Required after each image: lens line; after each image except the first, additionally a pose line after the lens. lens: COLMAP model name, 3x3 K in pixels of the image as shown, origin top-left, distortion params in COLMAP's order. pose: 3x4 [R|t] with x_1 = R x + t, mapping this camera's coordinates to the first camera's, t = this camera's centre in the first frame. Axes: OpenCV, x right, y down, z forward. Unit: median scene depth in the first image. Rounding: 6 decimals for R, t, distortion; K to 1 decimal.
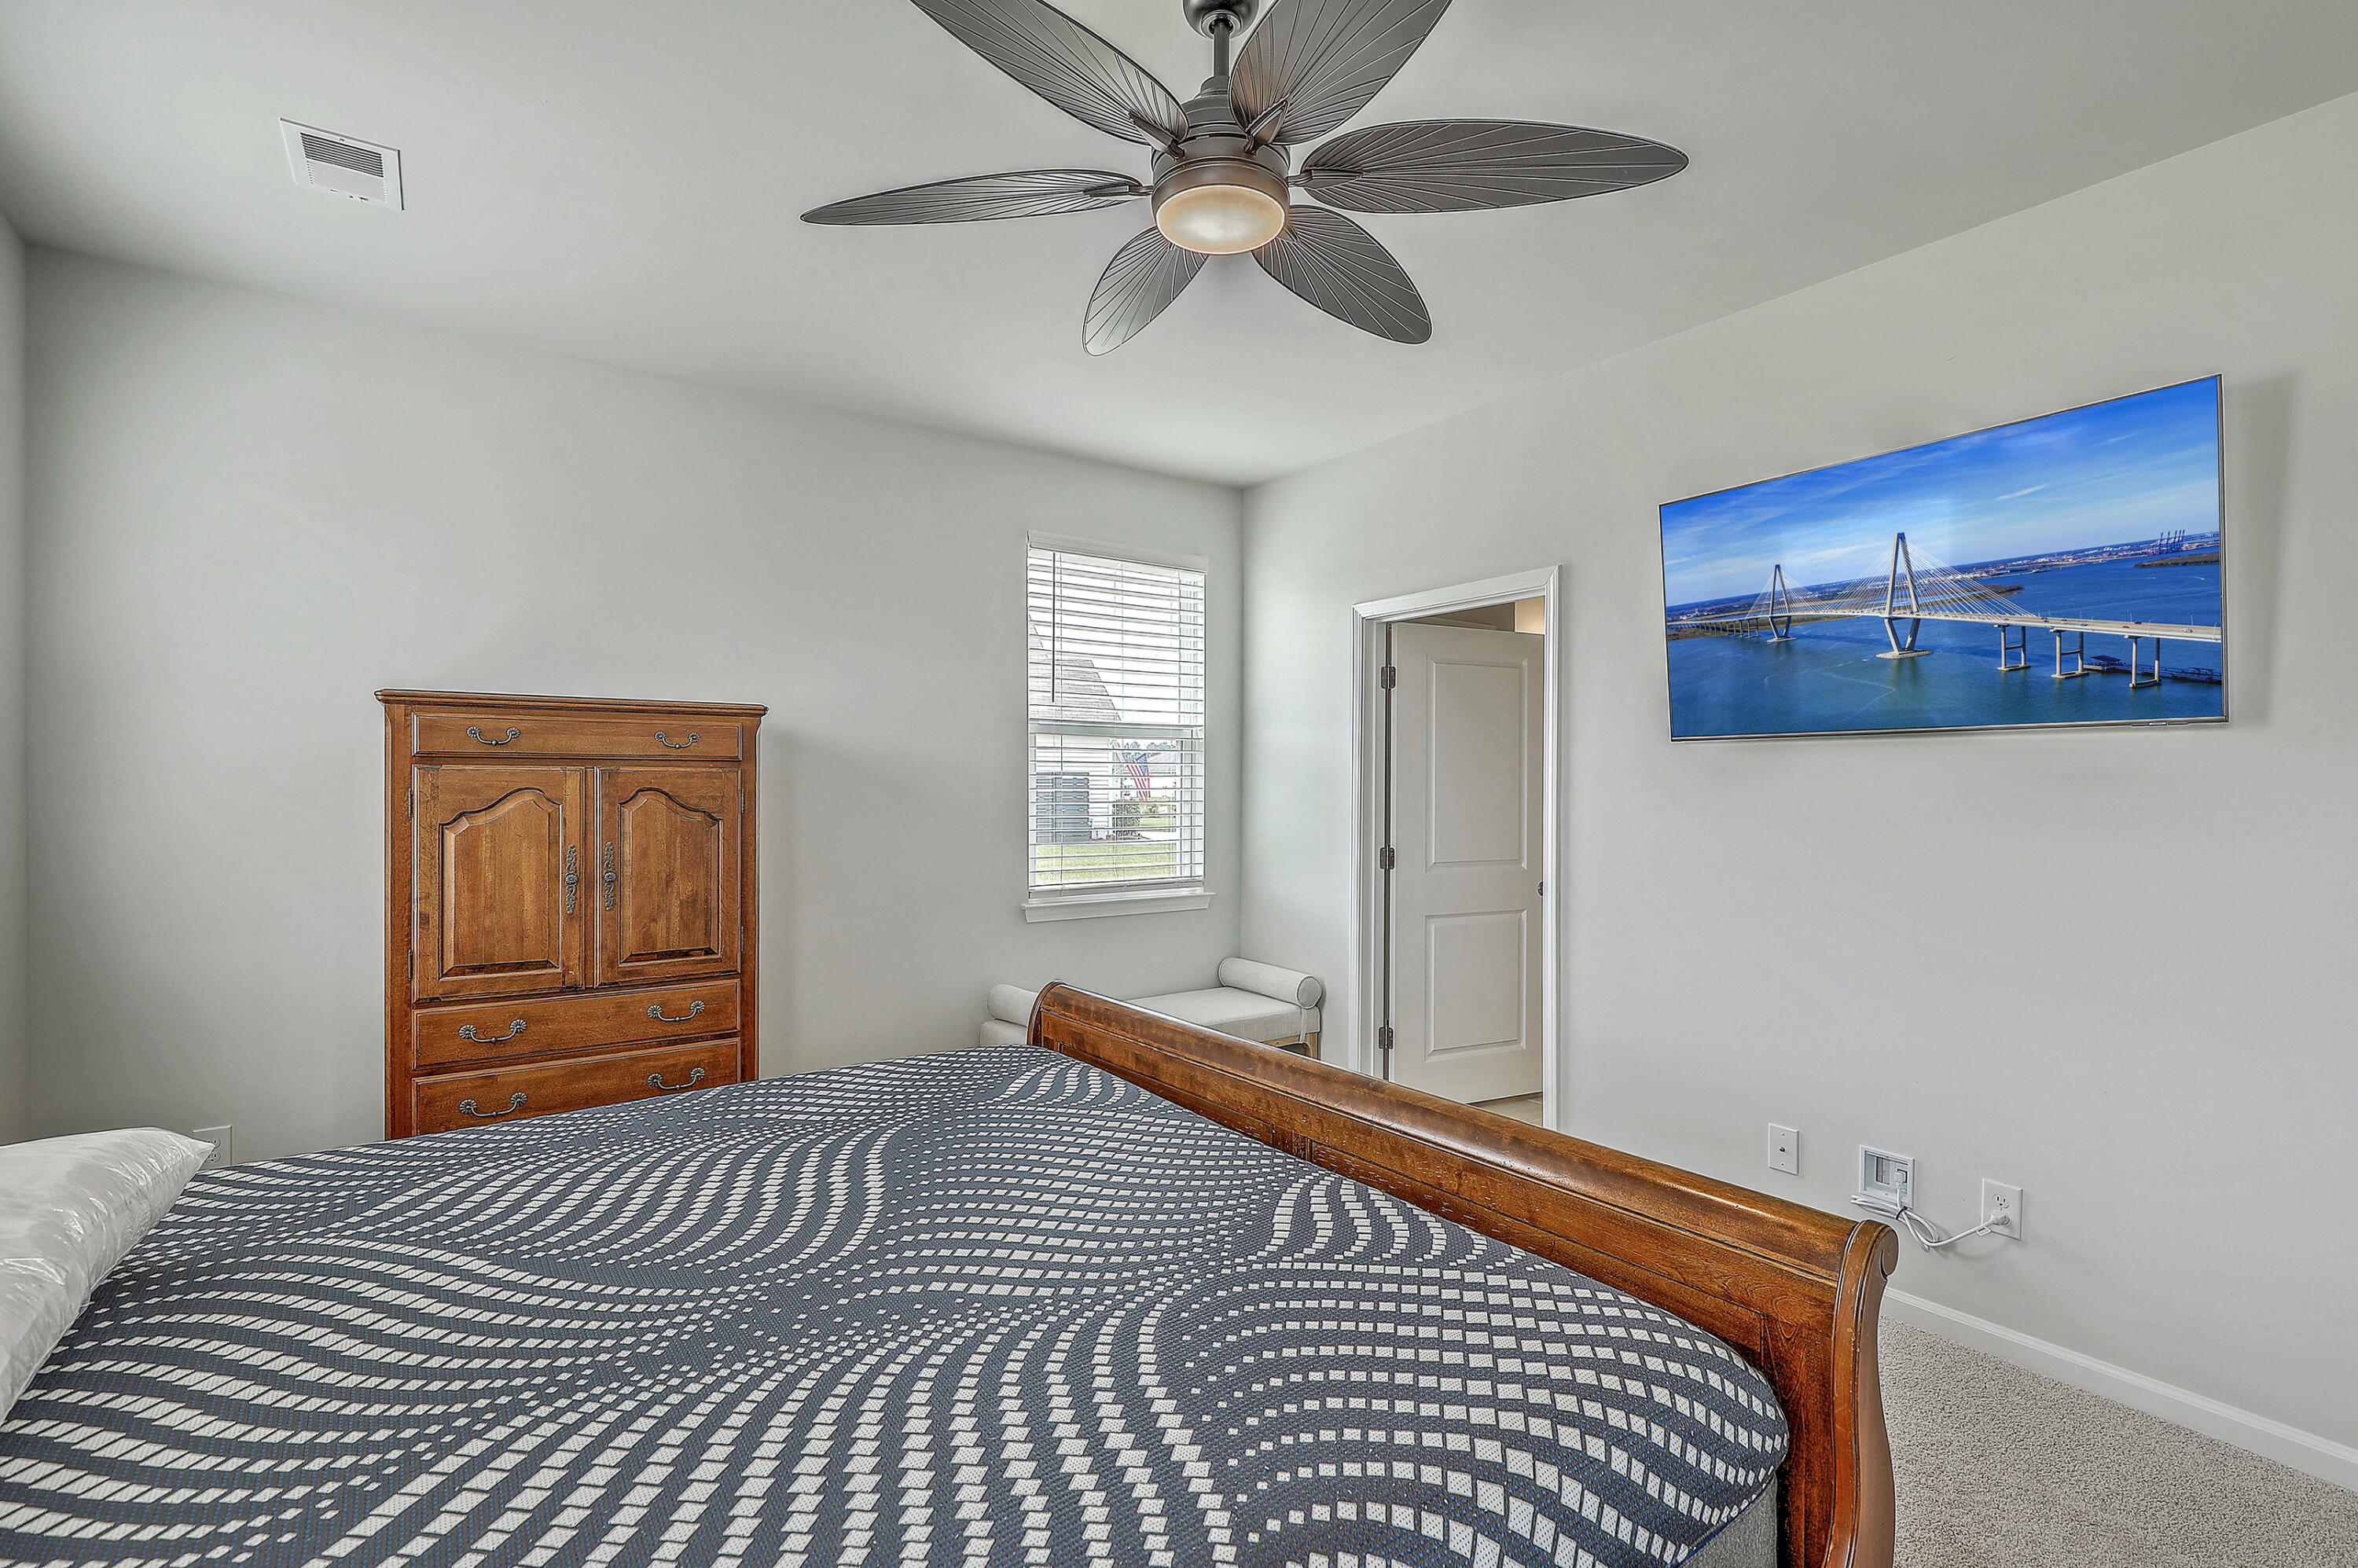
lens RADIAL K [[1085.2, 0, 1181.9], [0, 1085.2, 787.4], [0, 0, 1]] dist [-0.002019, -0.000109]
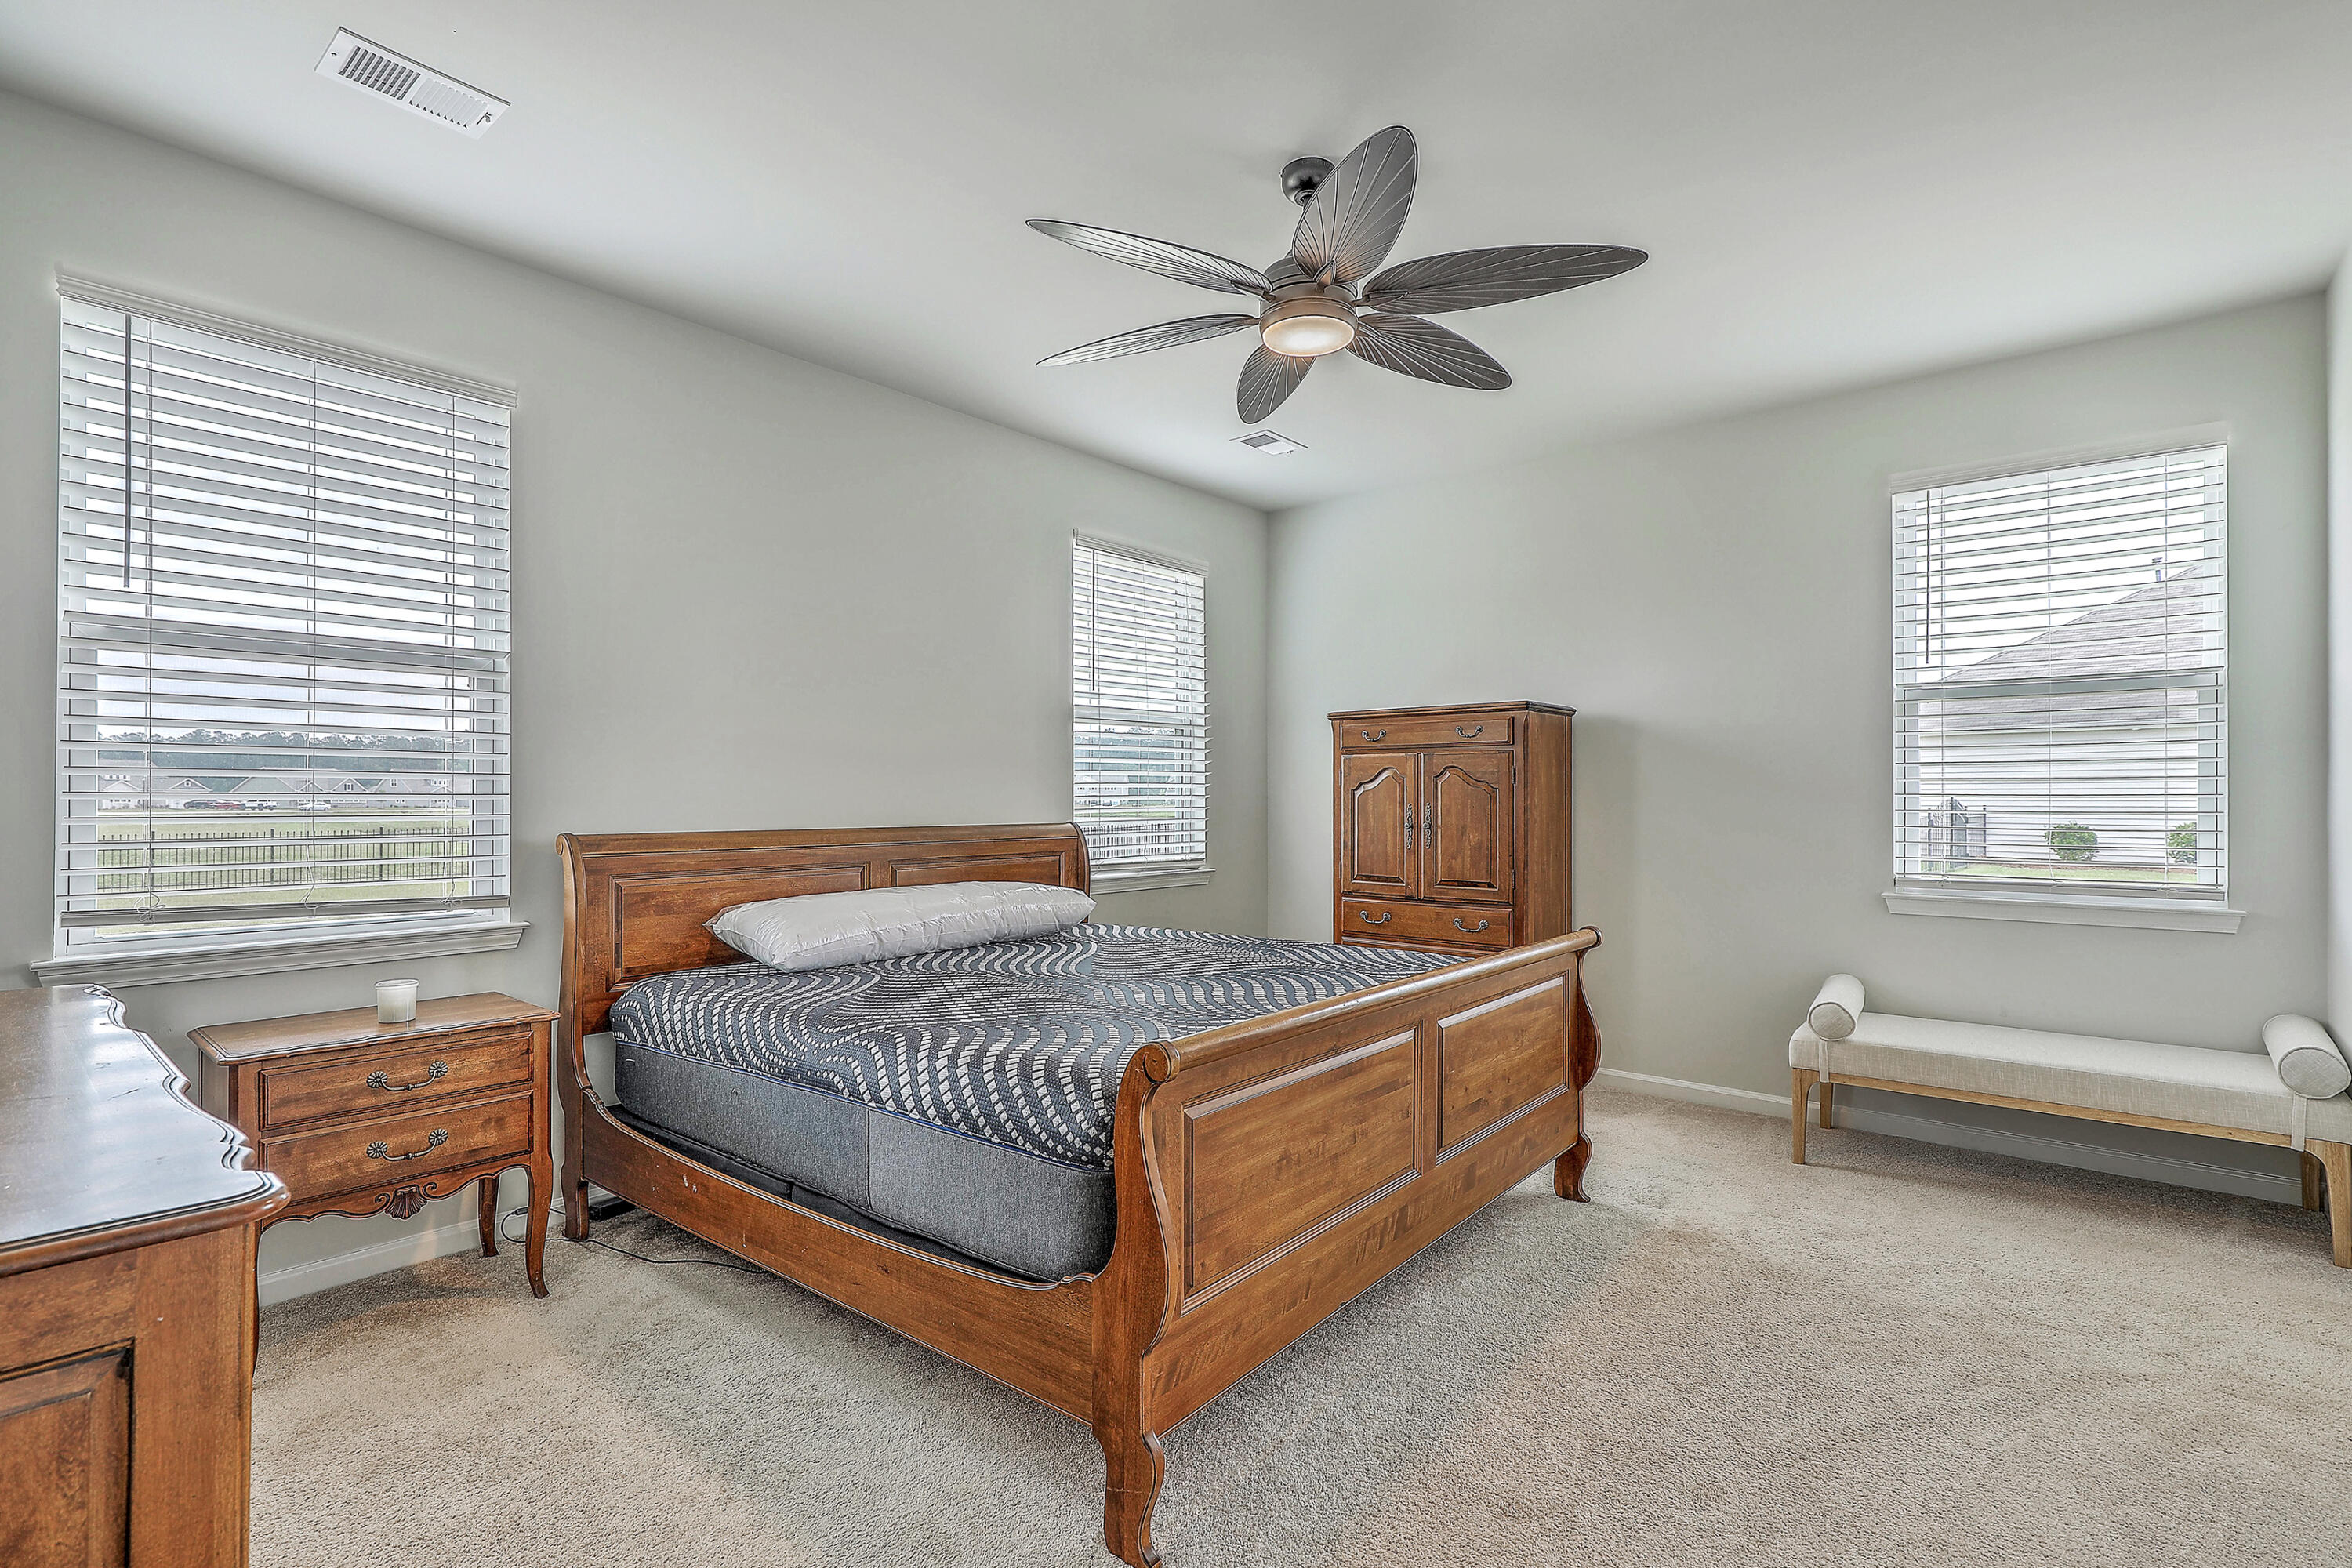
lens RADIAL K [[1082.4, 0, 1180.4], [0, 1082.4, 789.7], [0, 0, 1]] dist [-0.002019, -0.000109]
pose [[0.265546, -0.000905, -0.964098, 0.803073], [0.001378, 0.999999, -0.000560, 0.032516], [0.964097, -0.001180, 0.265547, 0.274466]]
